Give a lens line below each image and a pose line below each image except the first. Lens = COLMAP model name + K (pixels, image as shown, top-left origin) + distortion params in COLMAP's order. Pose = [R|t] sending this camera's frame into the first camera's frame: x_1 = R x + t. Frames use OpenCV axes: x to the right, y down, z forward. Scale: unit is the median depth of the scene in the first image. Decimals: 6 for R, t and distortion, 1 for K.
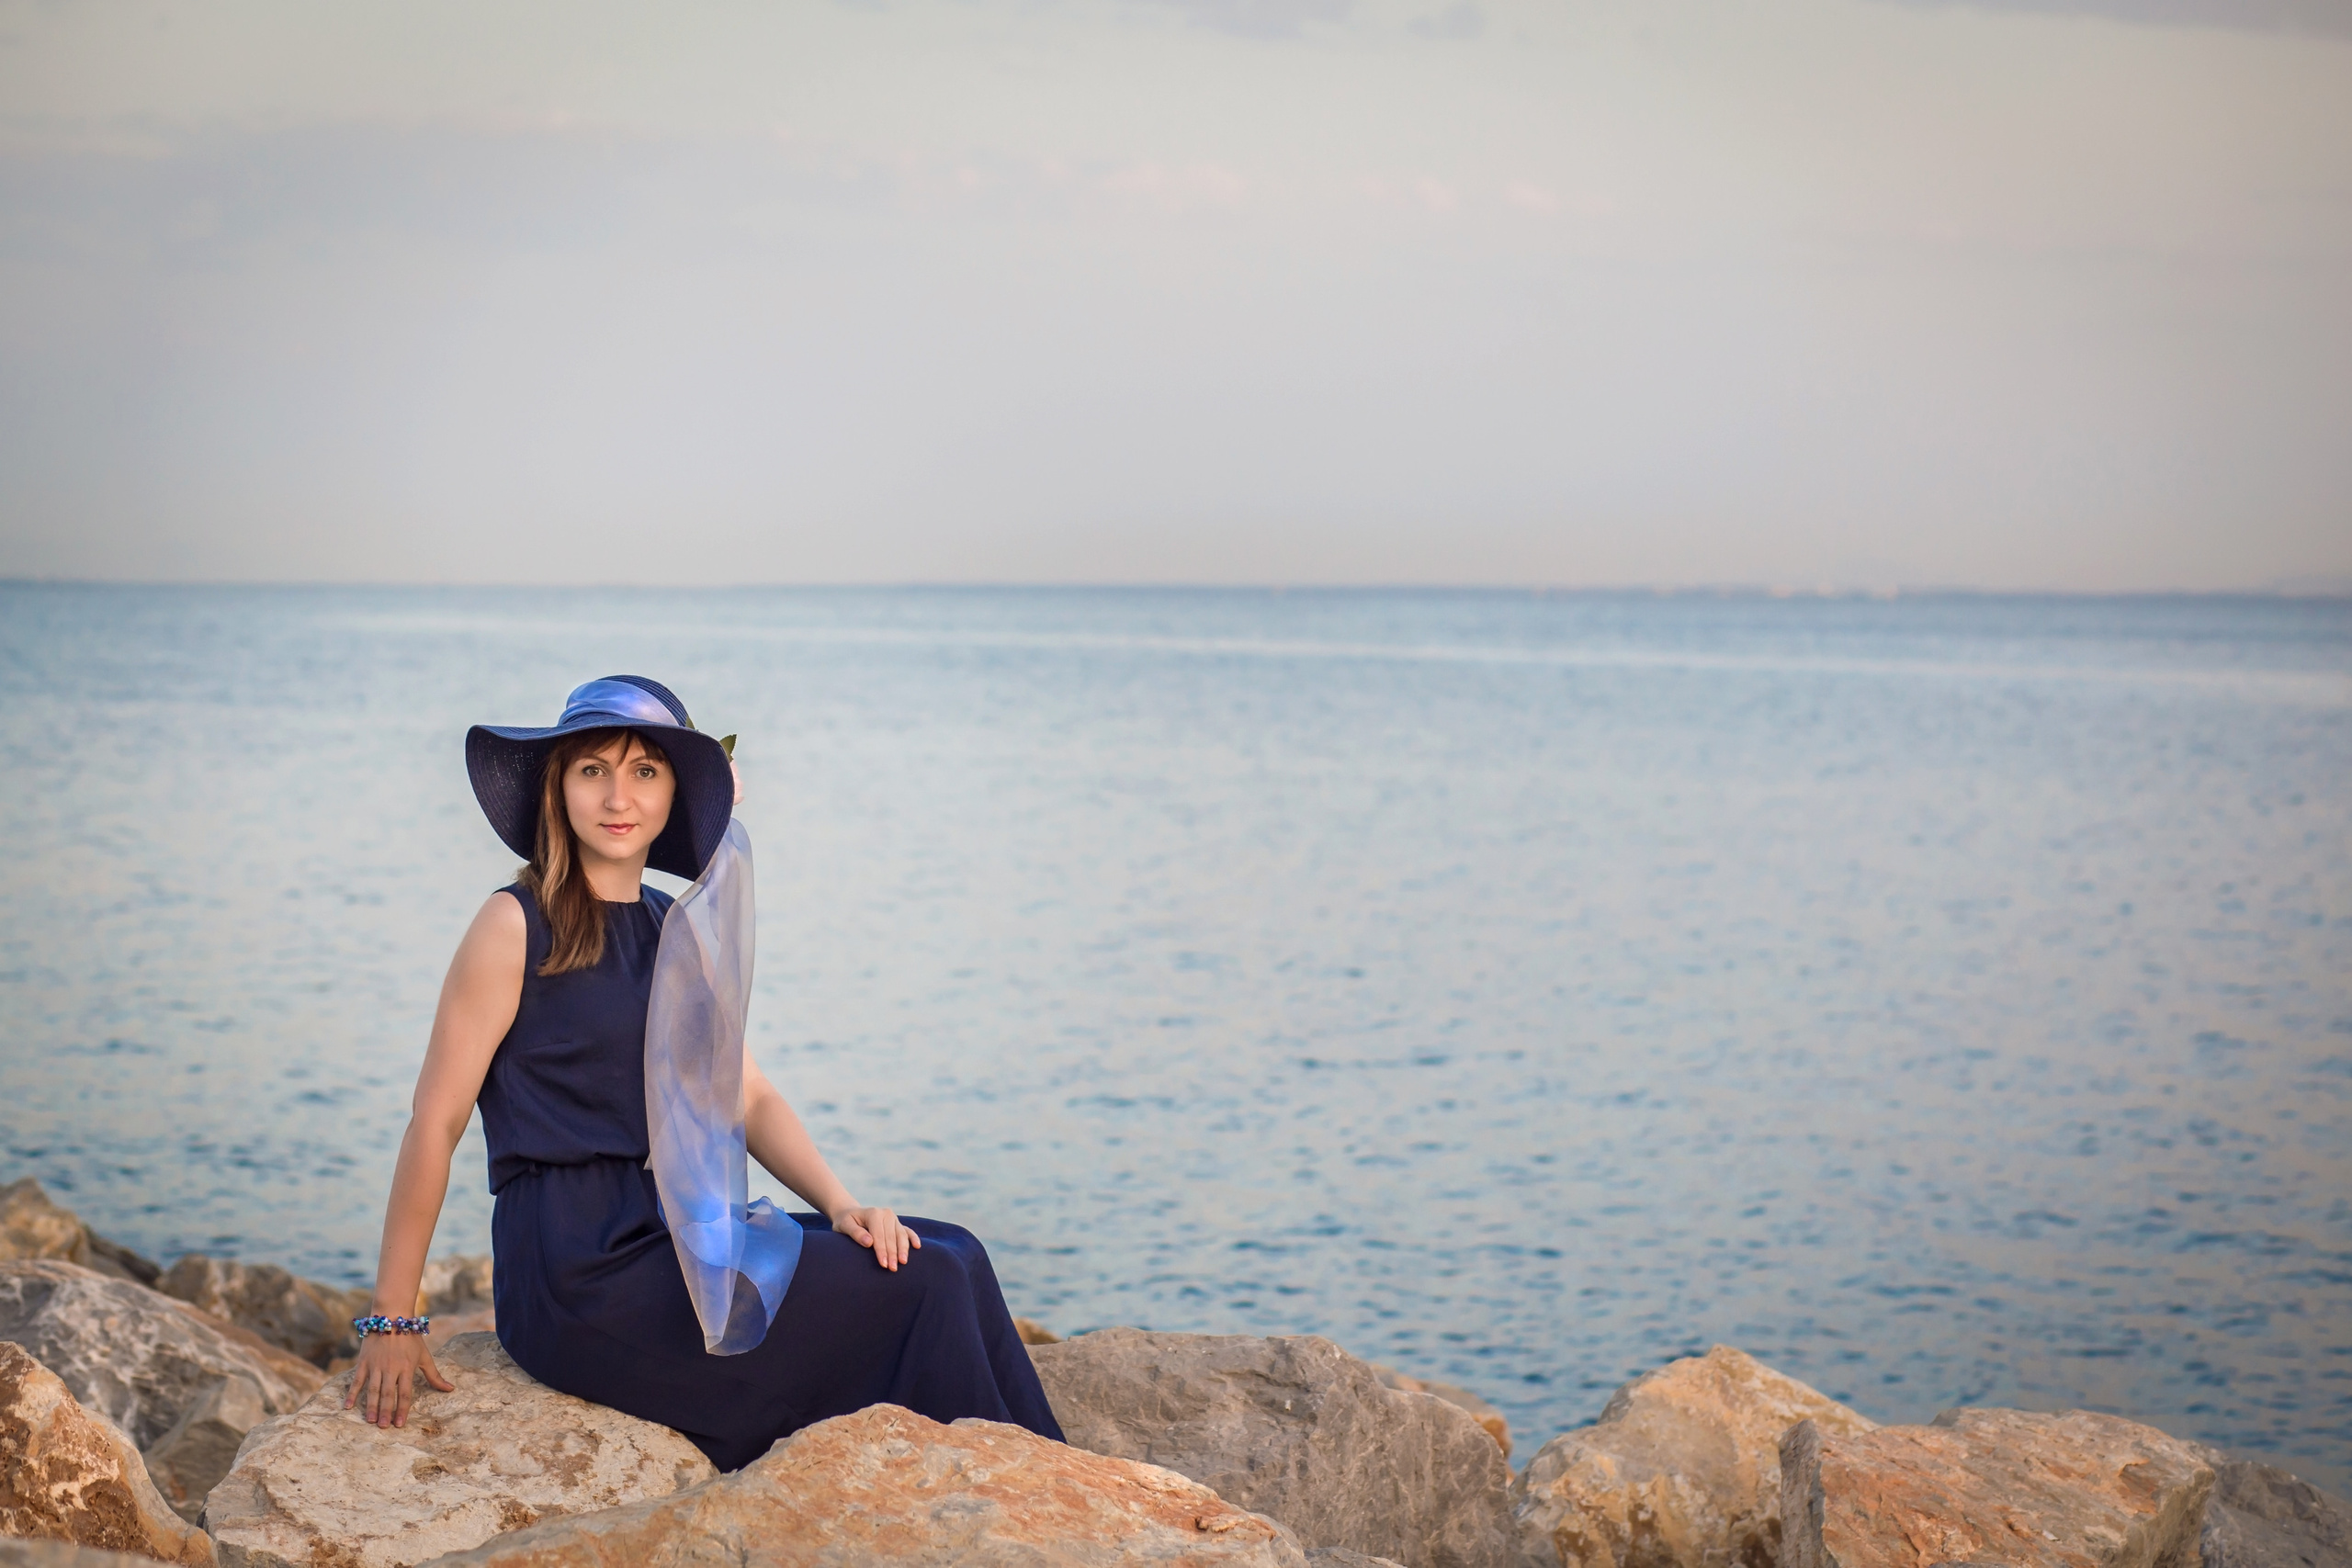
lens RADIAL K [[5807.4, 0, 1176.0], [0, 5807.4, 784.0], [0, 0, 1]] dist [-0.097782, -1.265231]
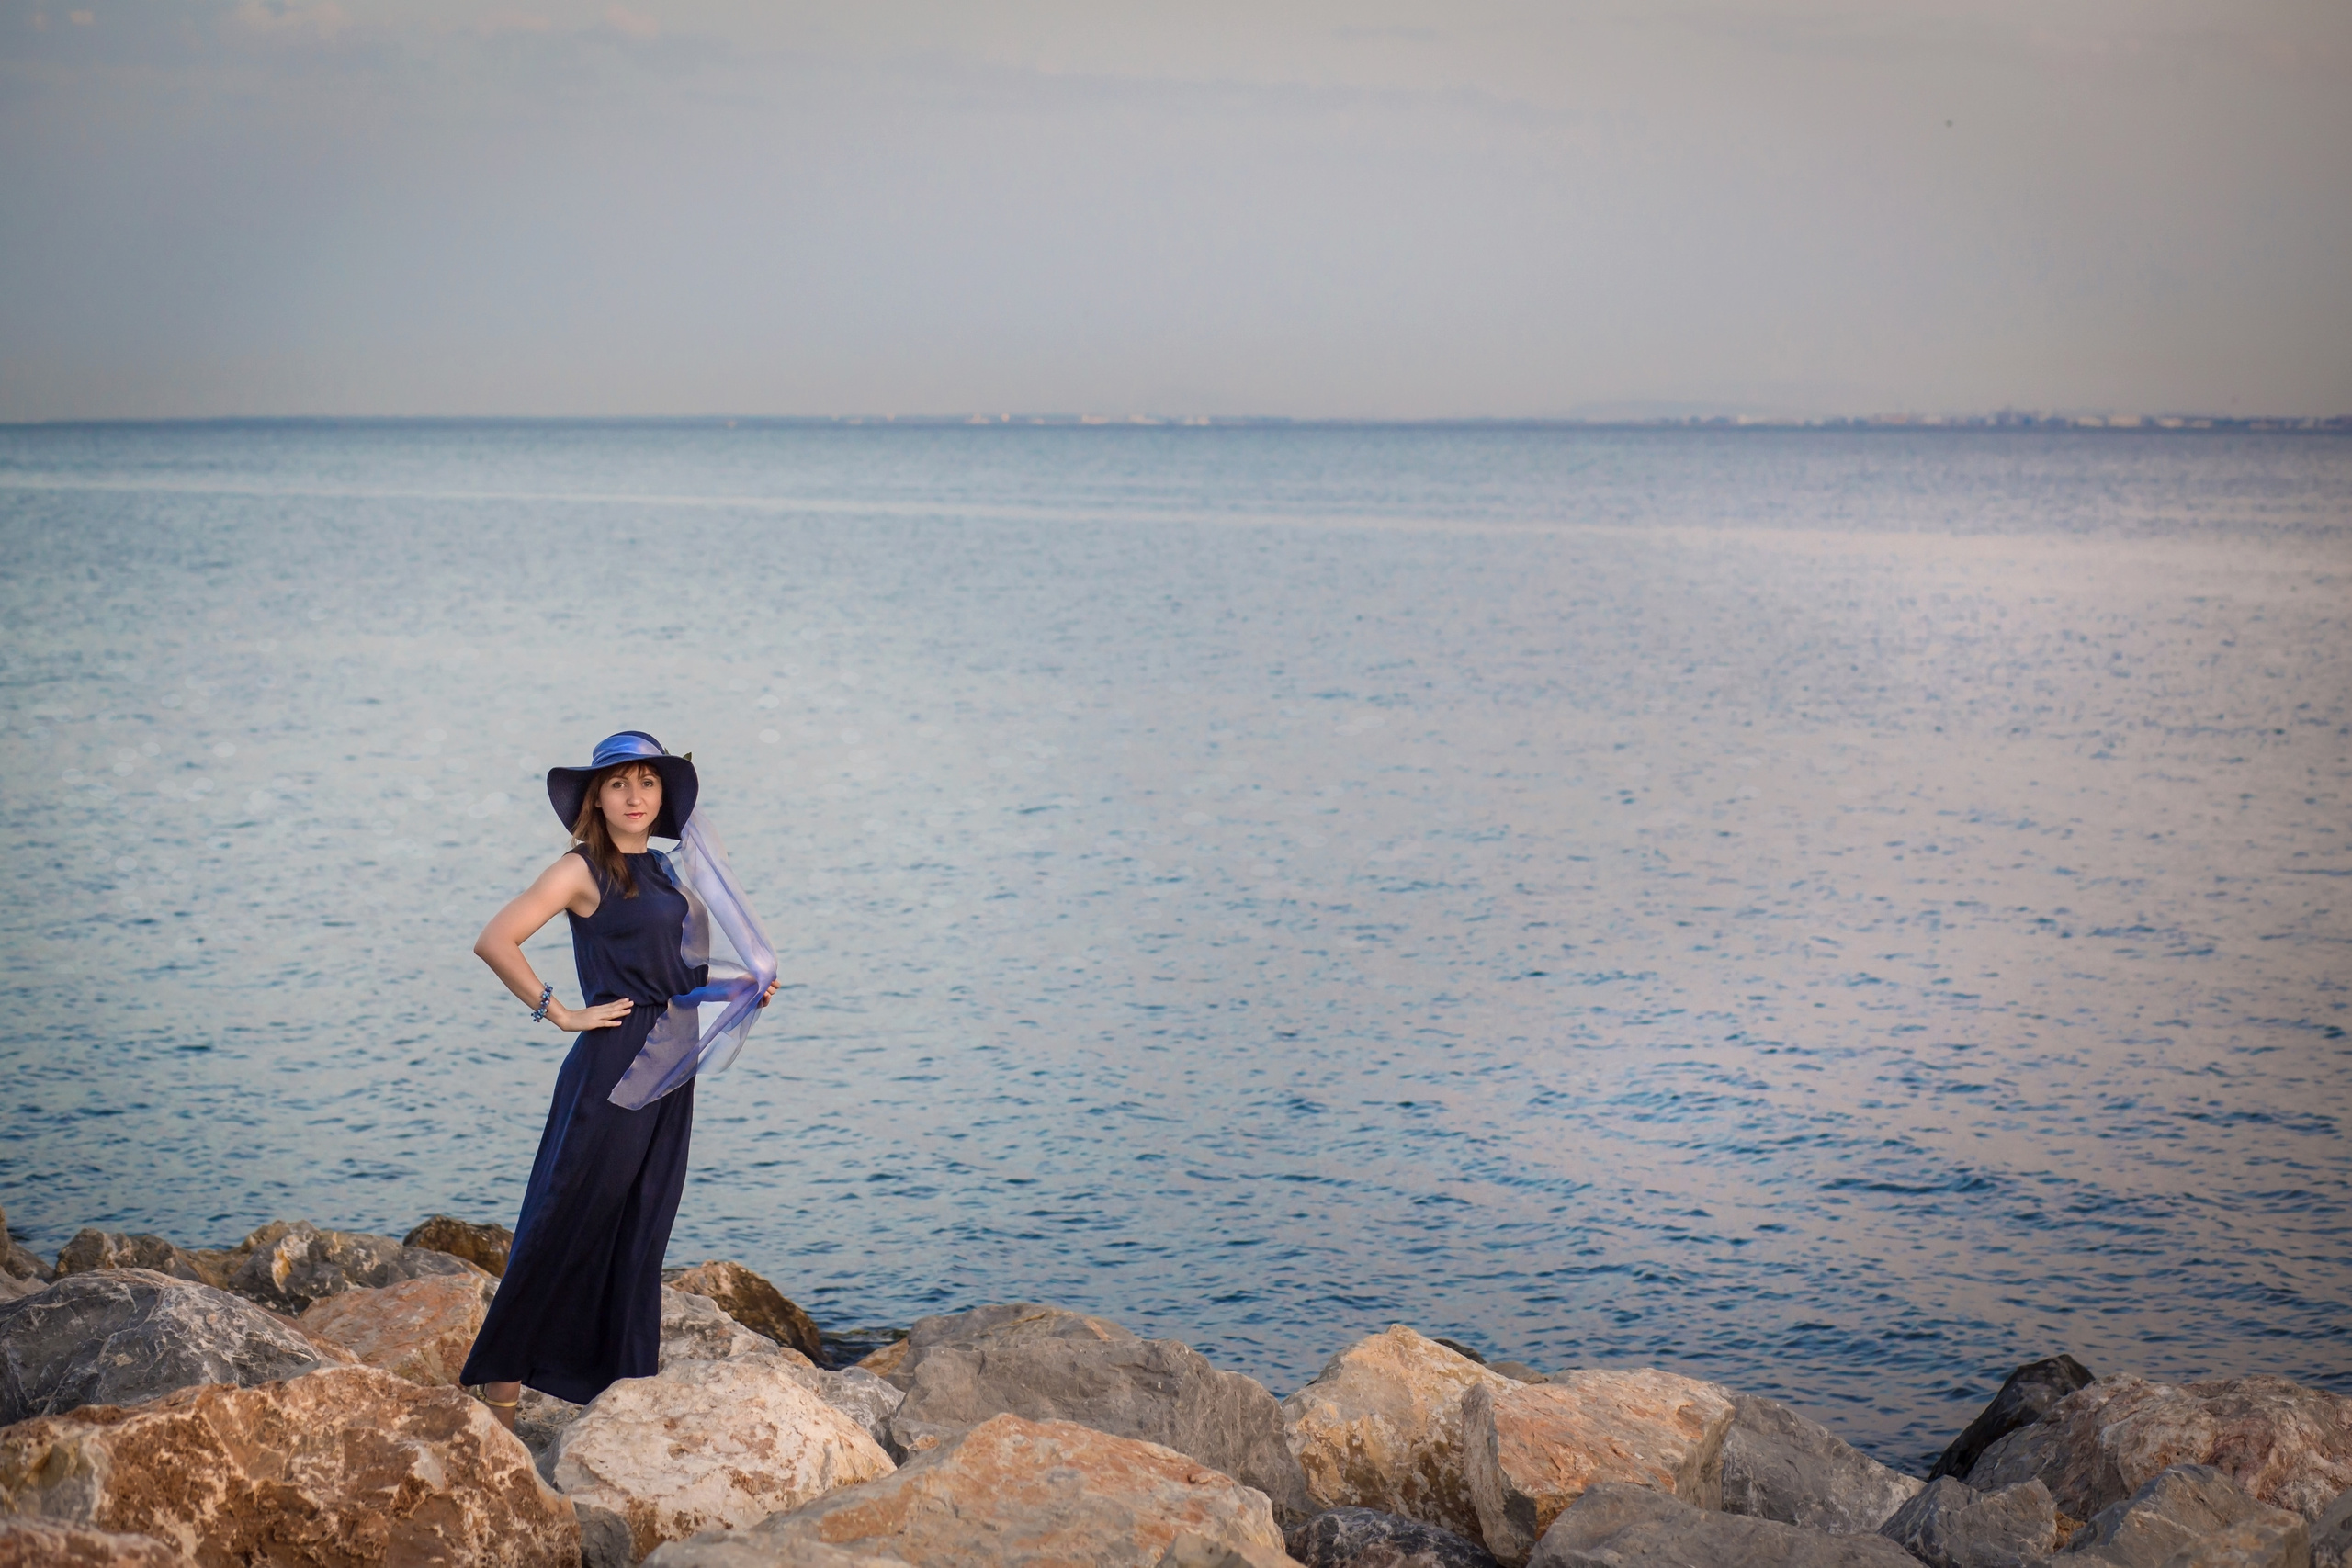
lens RADIAL K [[5807.4, 0, 1176.0], [0, 5807.4, 784.0], [0, 0, 1]] dist [-0.097782, -1.265231]
pose [[0.993024, -0.012382, 0.117260, -0.153182], [0.008831, 0.999488, 0.030746, -0.099969], [-0.117581, -0.029496, 0.992625, -0.531123]]
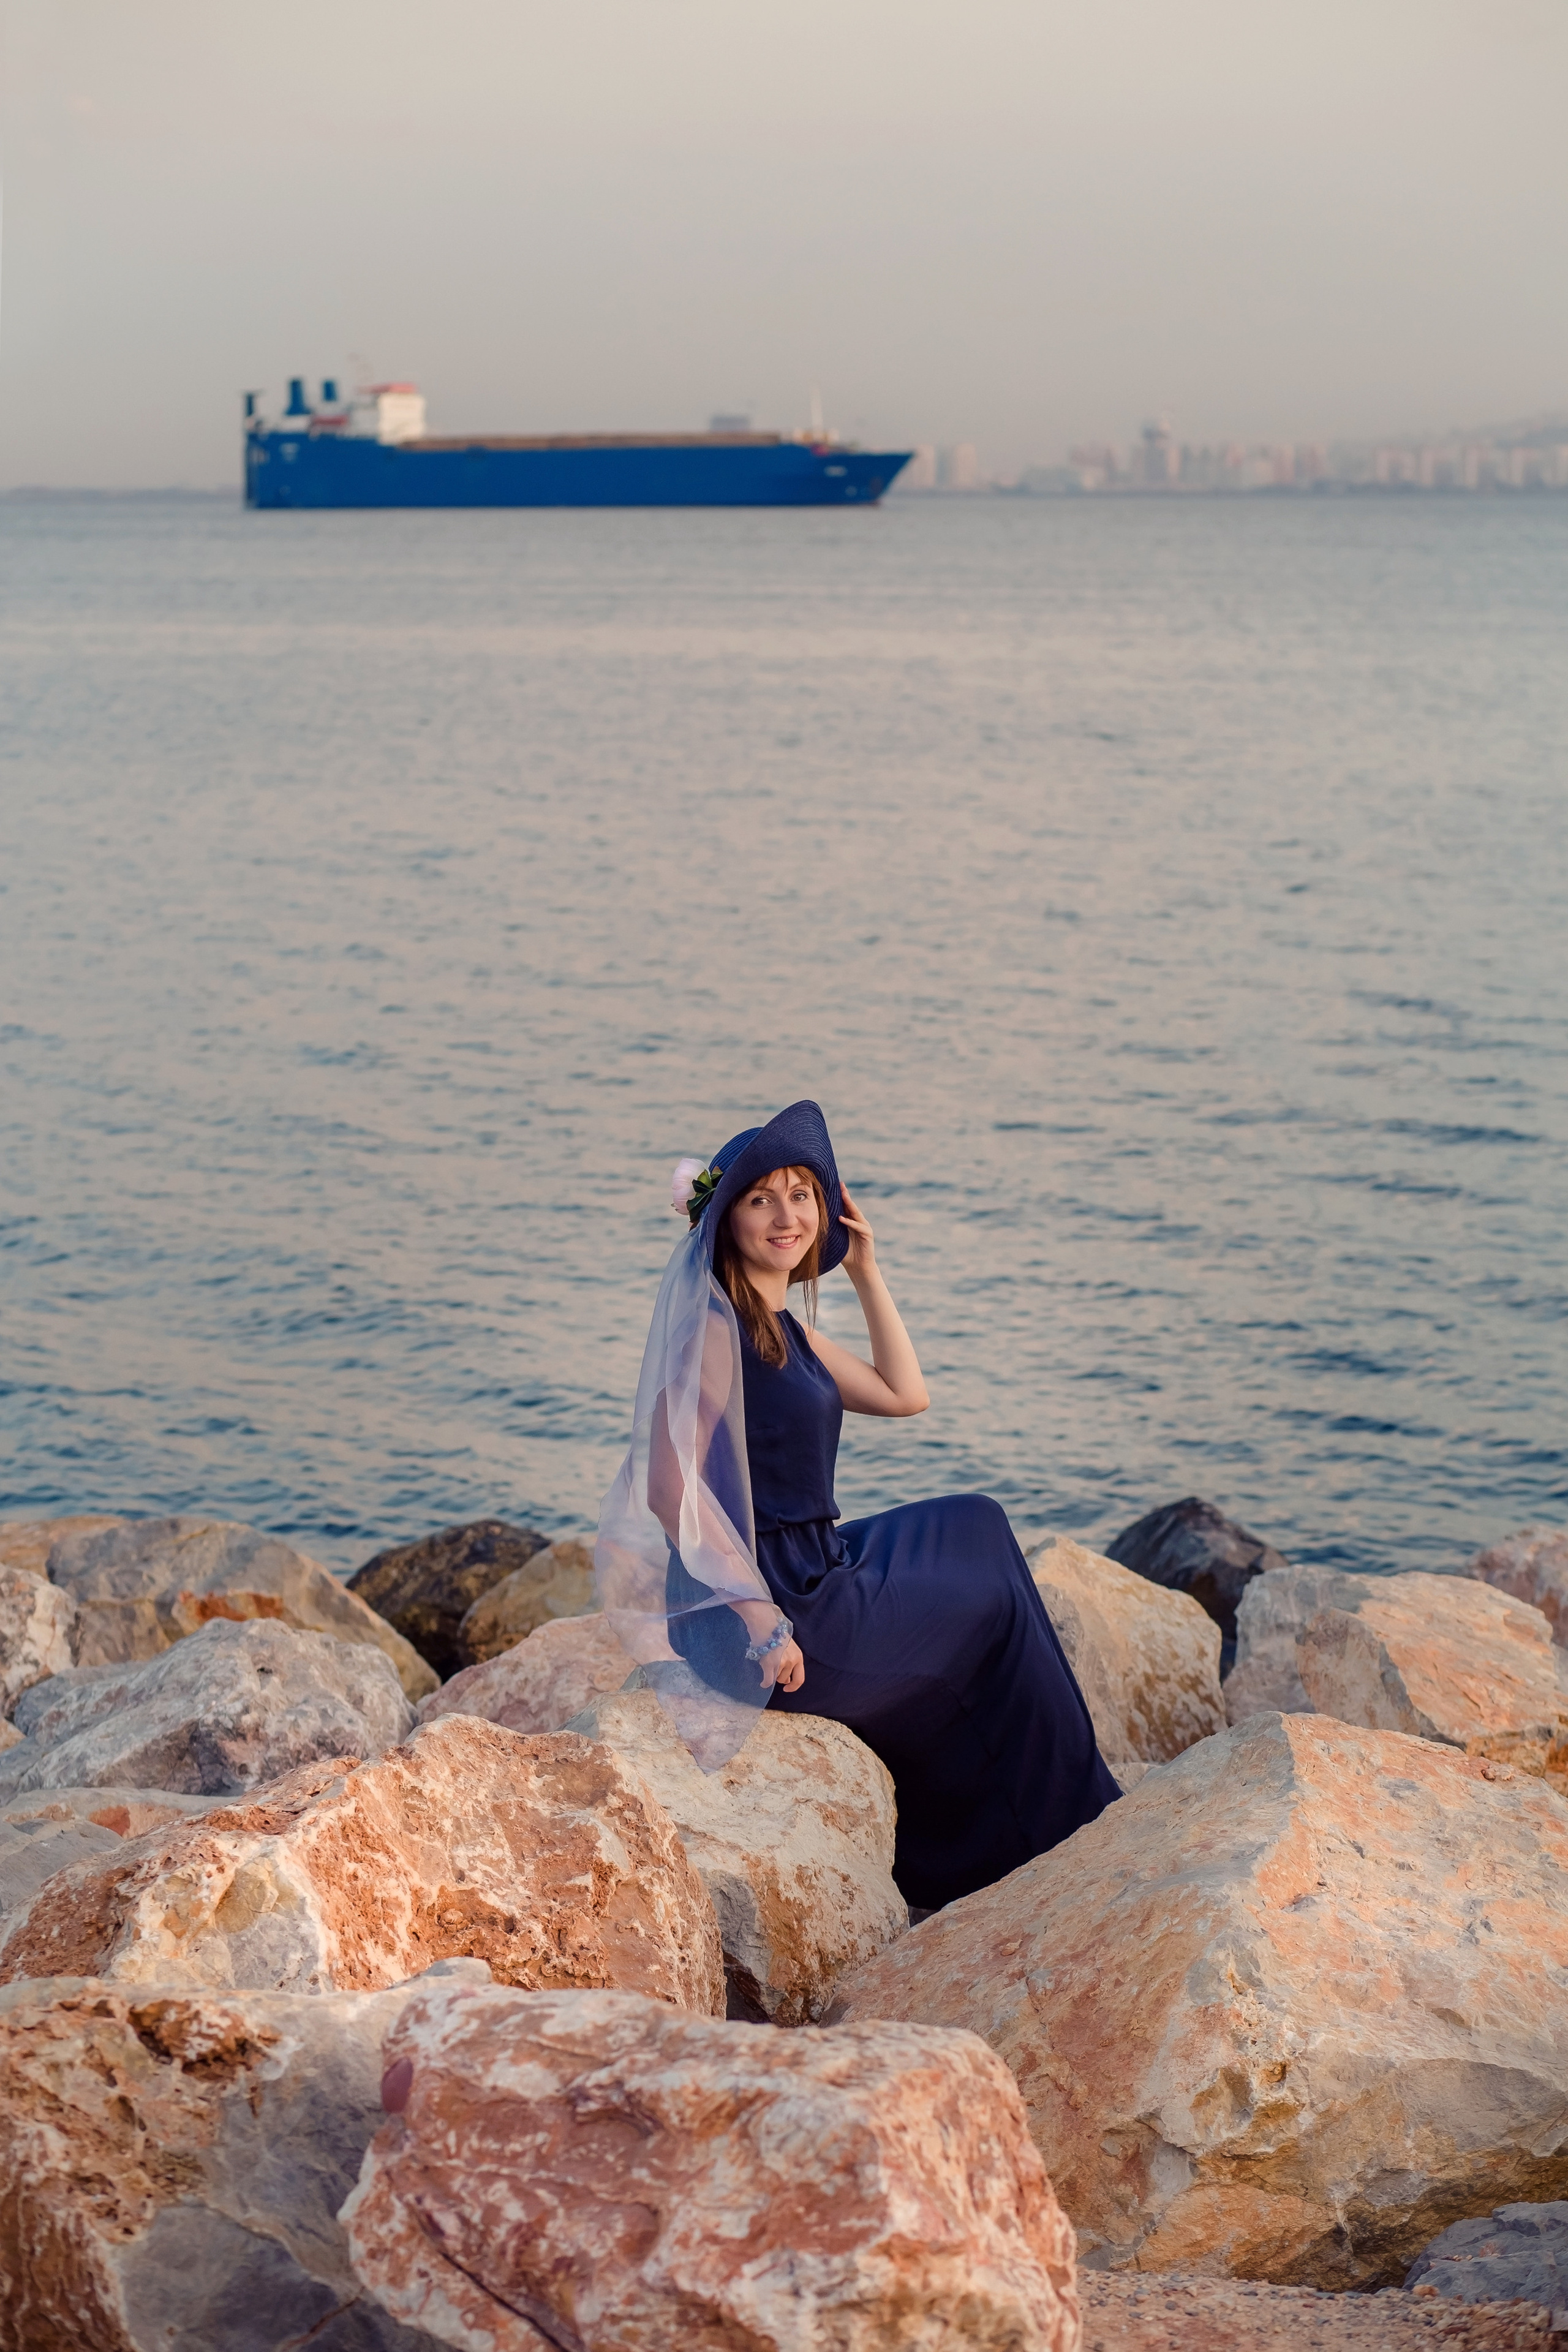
lens RADIAL K [[5808.0, 0, 784.0], [0, 5808.0, 1176.0], [0, 0, 1]] dist [-0.097782, -1.265231]
pose [[0.900130, -0.063129, 0.431023, -0.560183], [0.026128, 0.995486, 0.091239, -0.109129], [-0.434837, -0.070865, 0.897717, -0.107222]]
